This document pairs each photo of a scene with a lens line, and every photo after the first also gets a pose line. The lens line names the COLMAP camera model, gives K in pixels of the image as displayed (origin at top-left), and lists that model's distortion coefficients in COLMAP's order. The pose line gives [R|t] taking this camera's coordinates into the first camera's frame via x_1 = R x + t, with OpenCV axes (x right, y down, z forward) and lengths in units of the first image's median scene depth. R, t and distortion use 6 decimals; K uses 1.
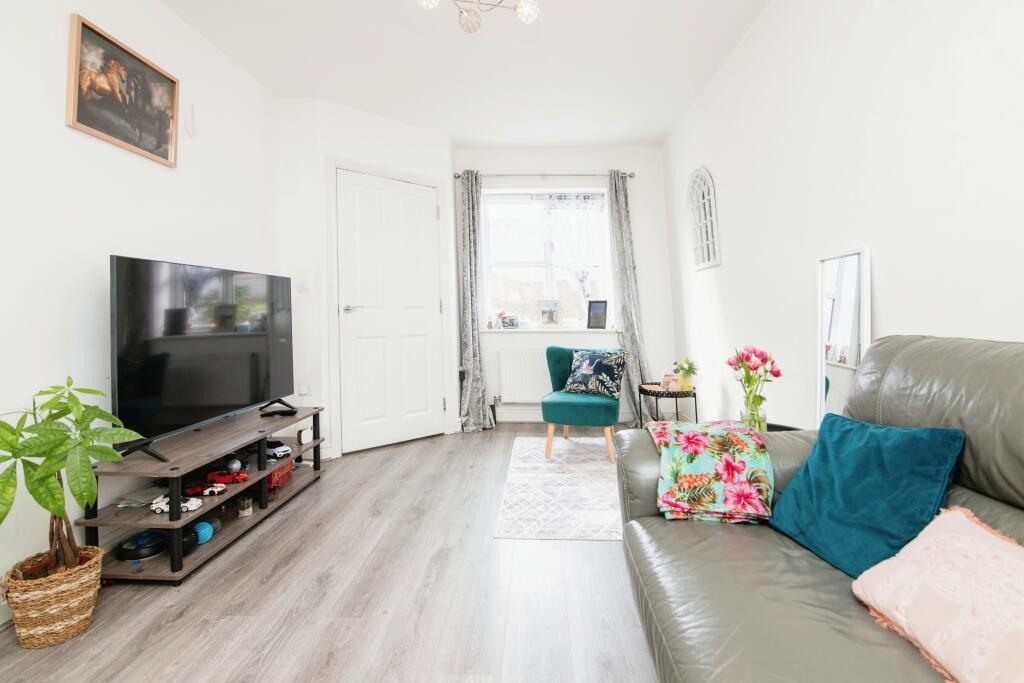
lens RADIAL K [[494.9, 0, 514.2], [0, 494.9, 280.8], [0, 0, 1]] dist [-0.010987, -0.000282]
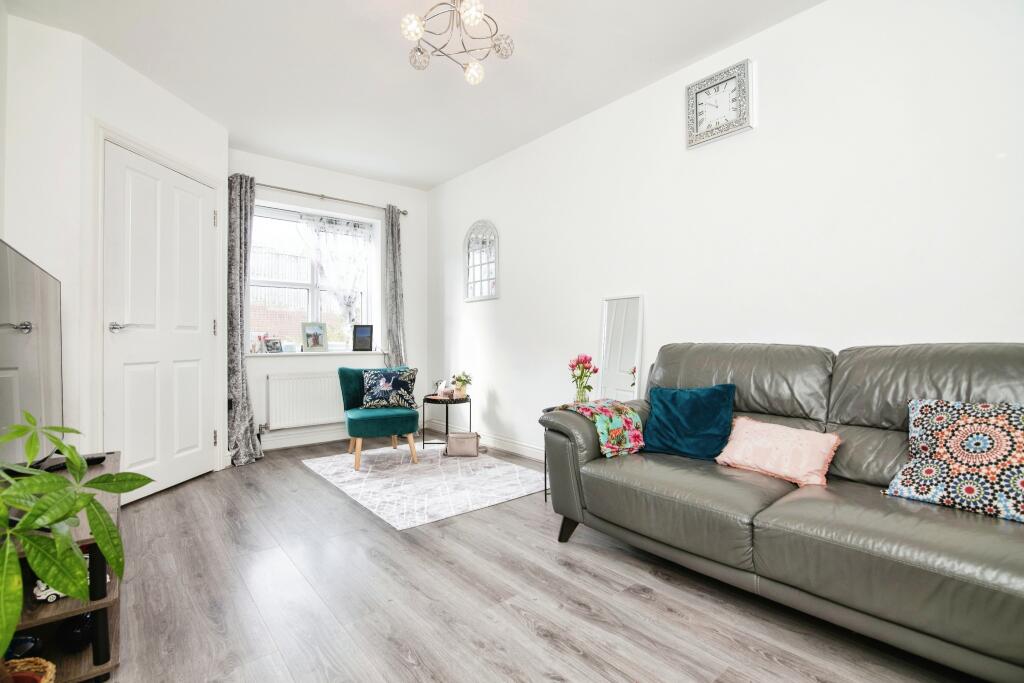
lens RADIAL K [[472.7, 0, 512.0], [0, 472.7, 341.5], [0, 0, 1]] dist [-0.002492, 0.000032]
pose [[0.743726, -0.000756, 0.668484, -0.339811], [-0.041556, 0.998013, 0.047363, 0.017542], [-0.667191, -0.063005, 0.742217, 0.034266]]
